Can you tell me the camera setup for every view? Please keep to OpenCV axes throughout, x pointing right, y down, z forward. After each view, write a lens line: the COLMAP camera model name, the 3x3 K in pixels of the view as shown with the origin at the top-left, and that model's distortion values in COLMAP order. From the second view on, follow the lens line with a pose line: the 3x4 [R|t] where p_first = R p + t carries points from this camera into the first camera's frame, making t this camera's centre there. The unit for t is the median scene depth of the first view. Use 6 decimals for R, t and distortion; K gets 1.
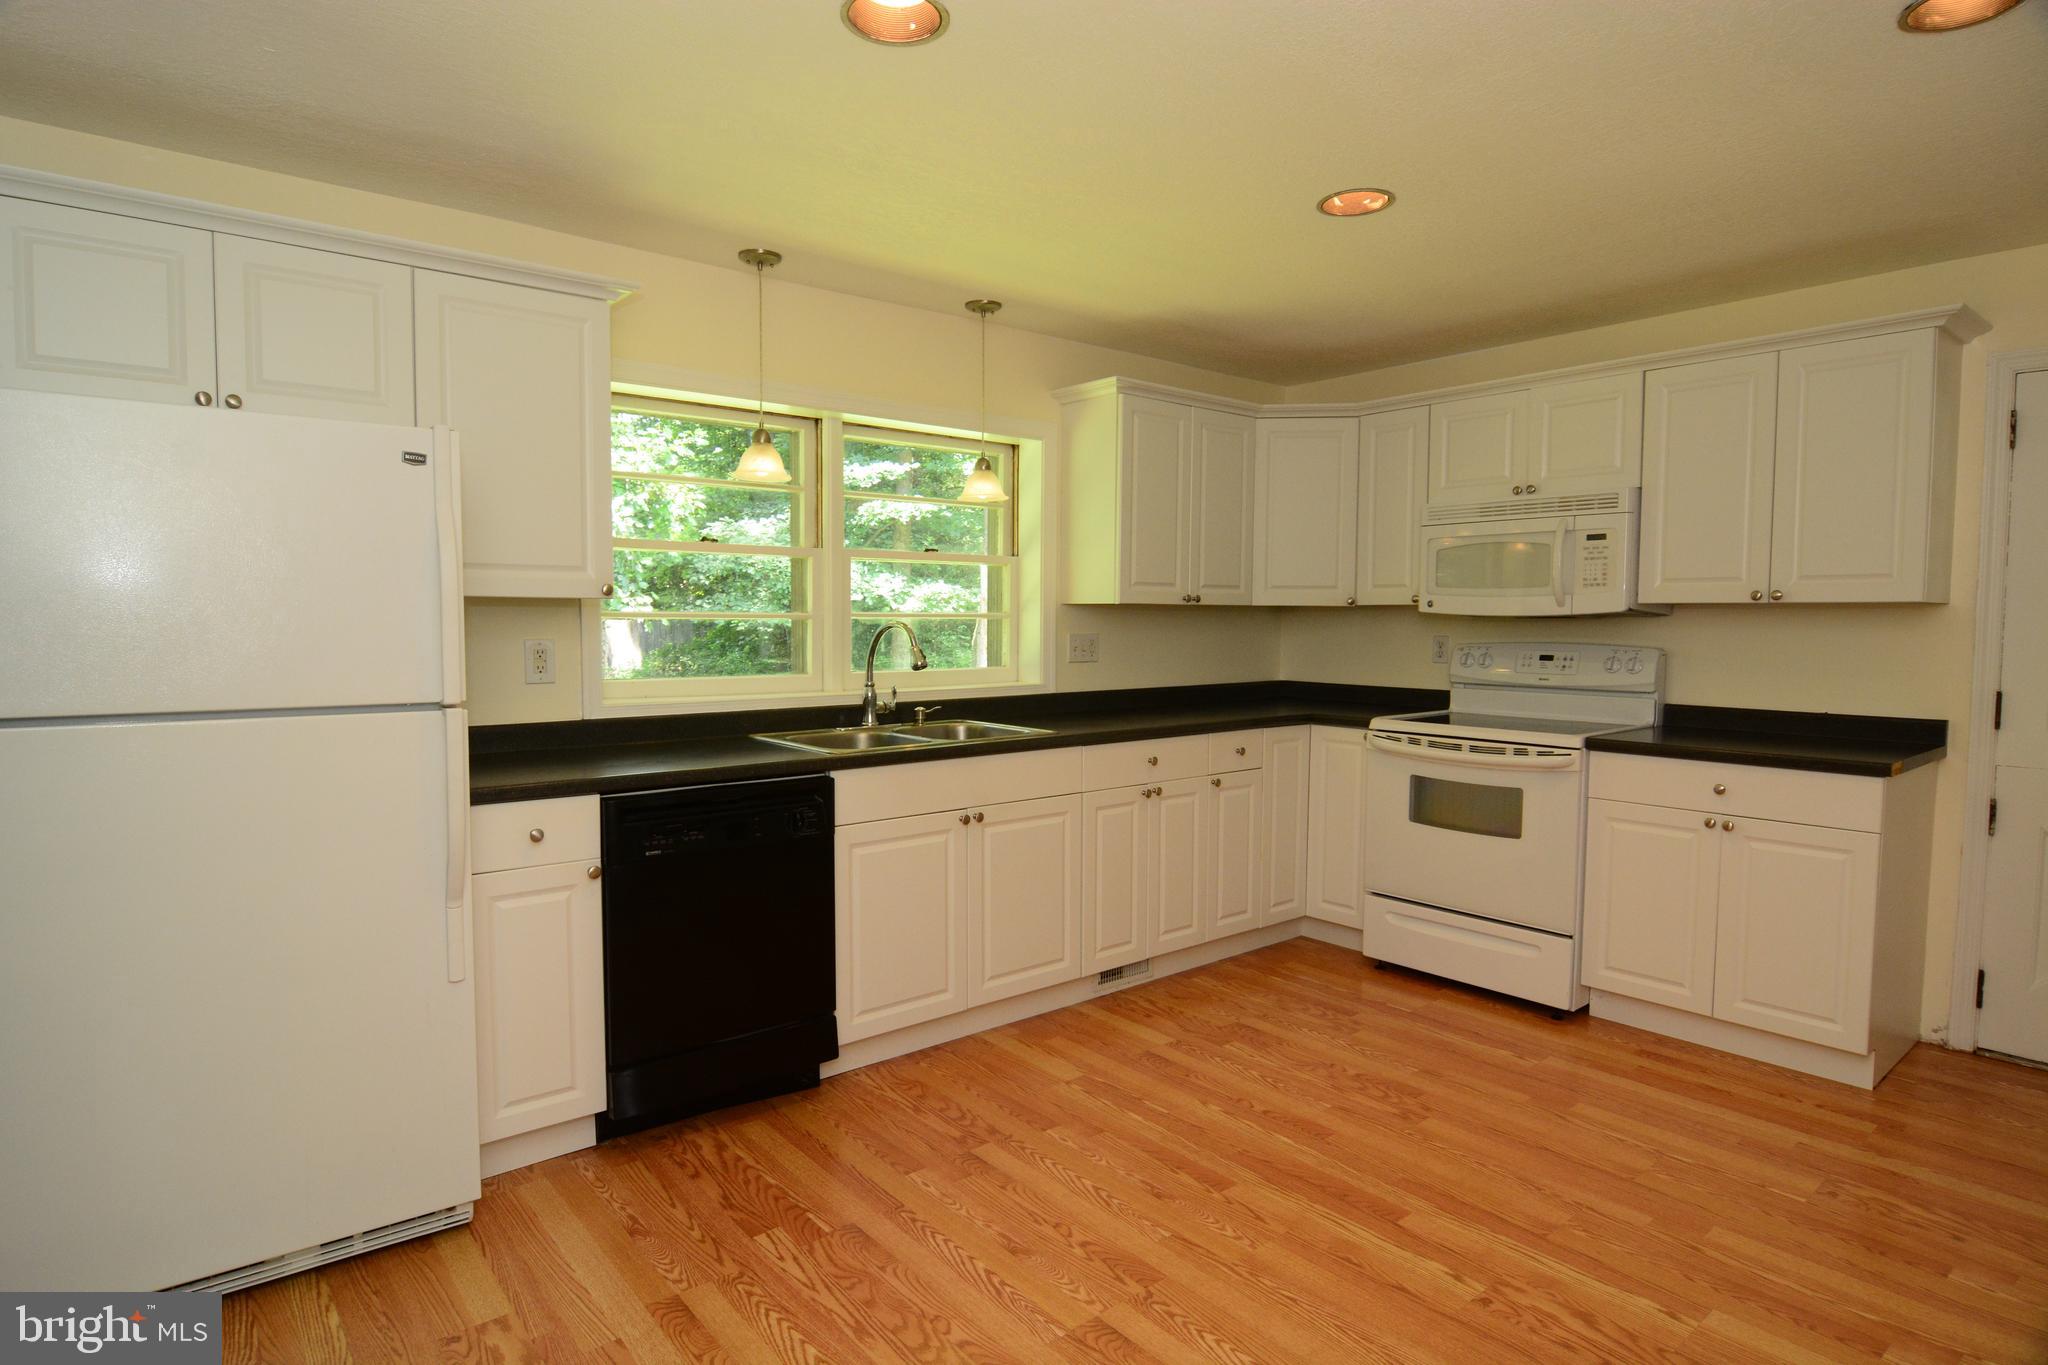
lens RADIAL K [[1098.0, 0, 1023.5], [0, 1098.0, 681.7], [0, 0, 1]] dist [-0.017579, -0.002184]
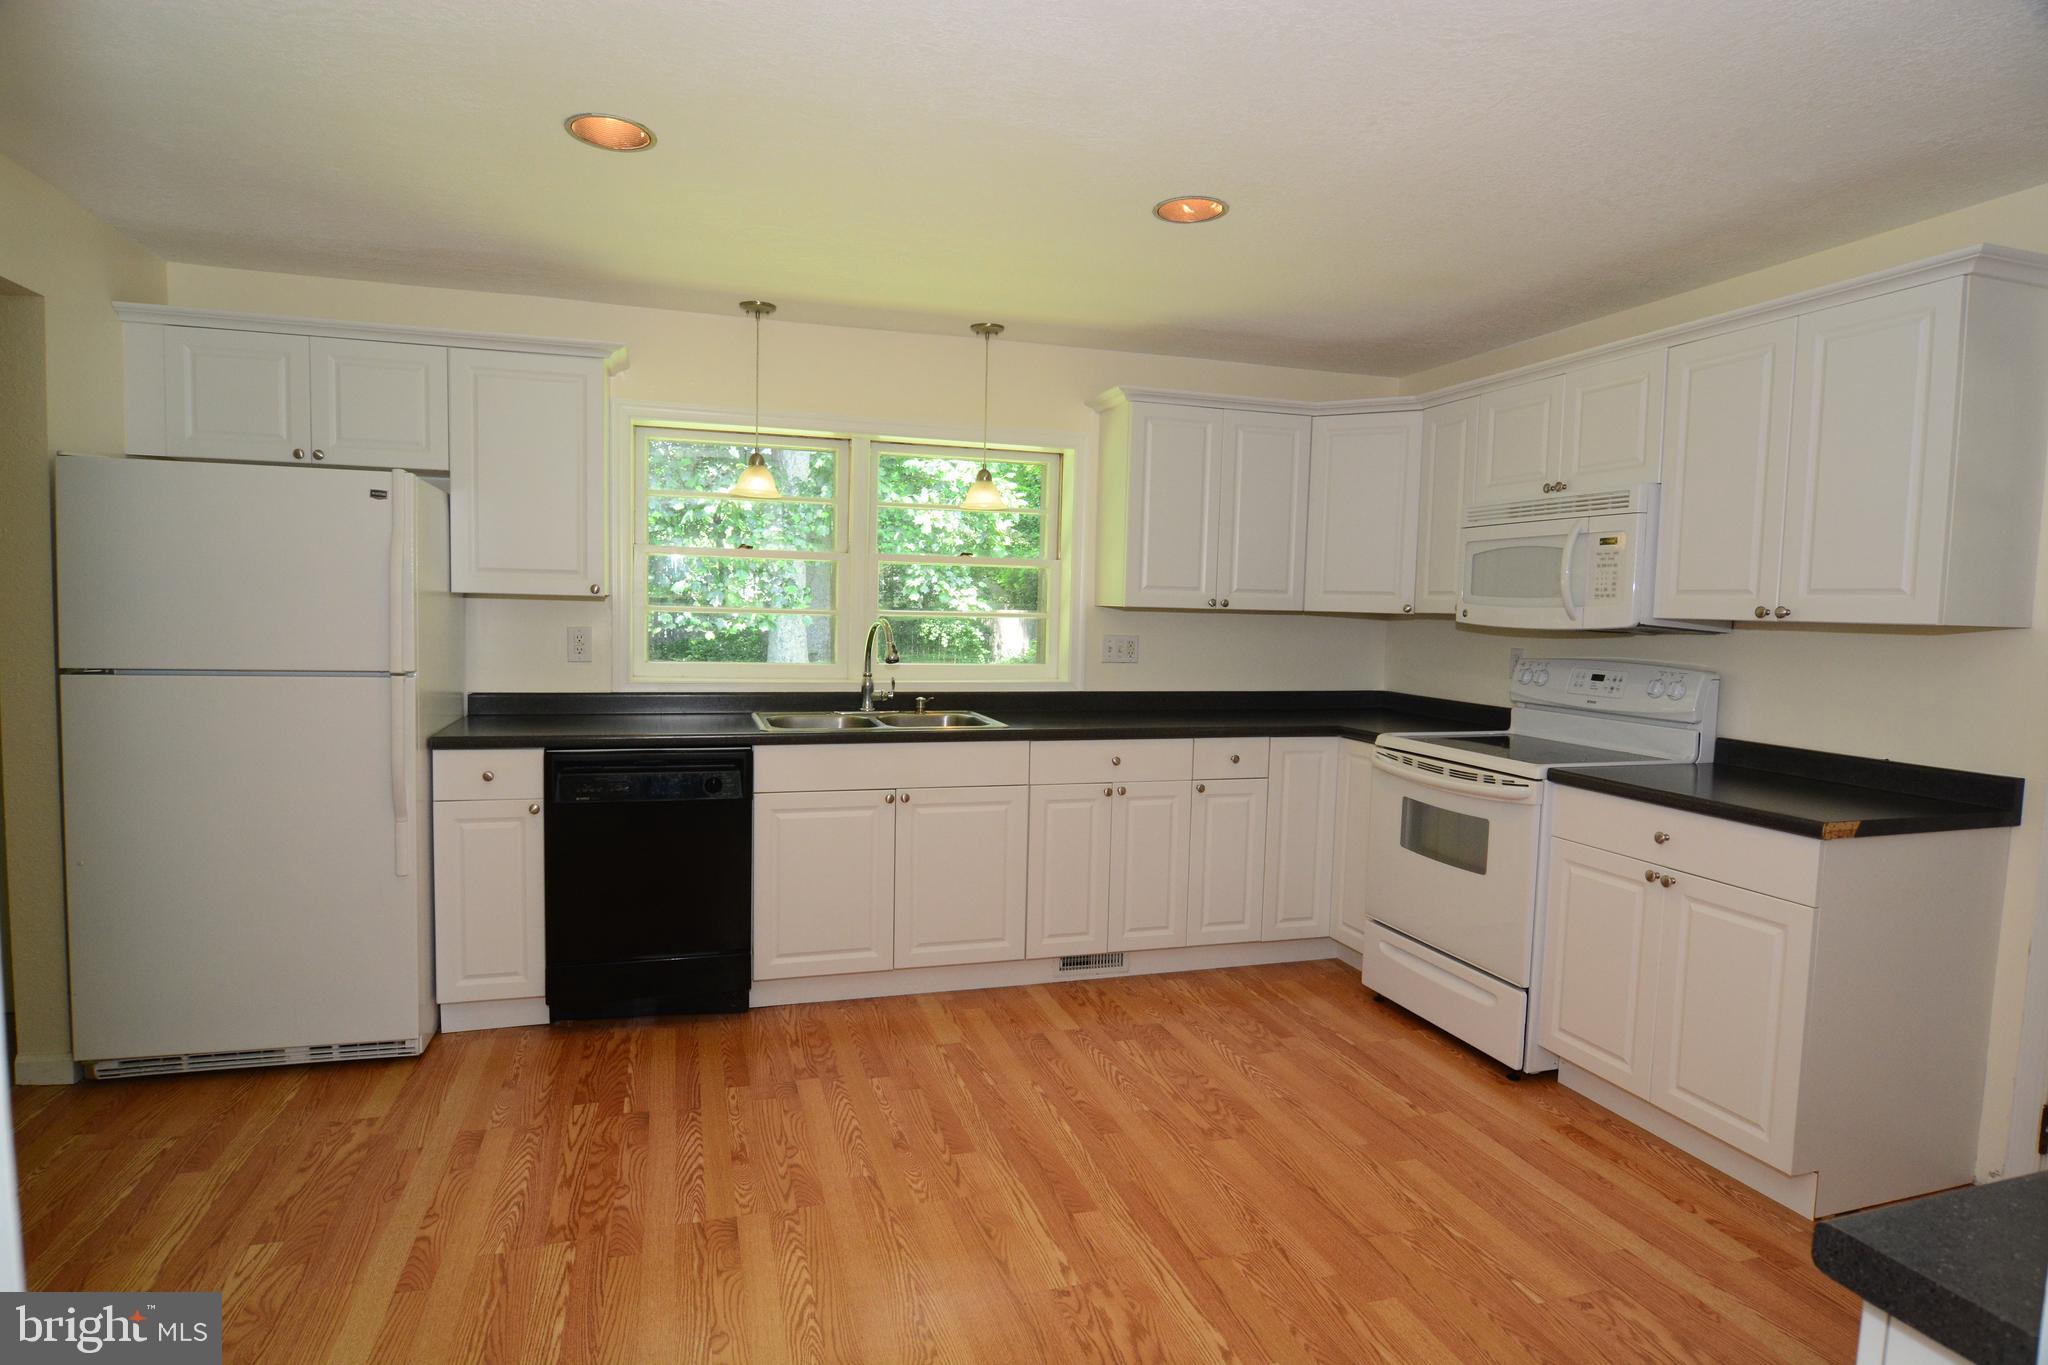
lens RADIAL K [[1098.0, 0, 1019.3], [0, 1098.0, 683.7], [0, 0, 1]] dist [-0.017579, -0.002184]
pose [[0.925578, 0.045000, -0.375874, 0.479994], [-0.042466, 0.998985, 0.015027, -0.013214], [0.376169, 0.002053, 0.926549, 0.016401]]
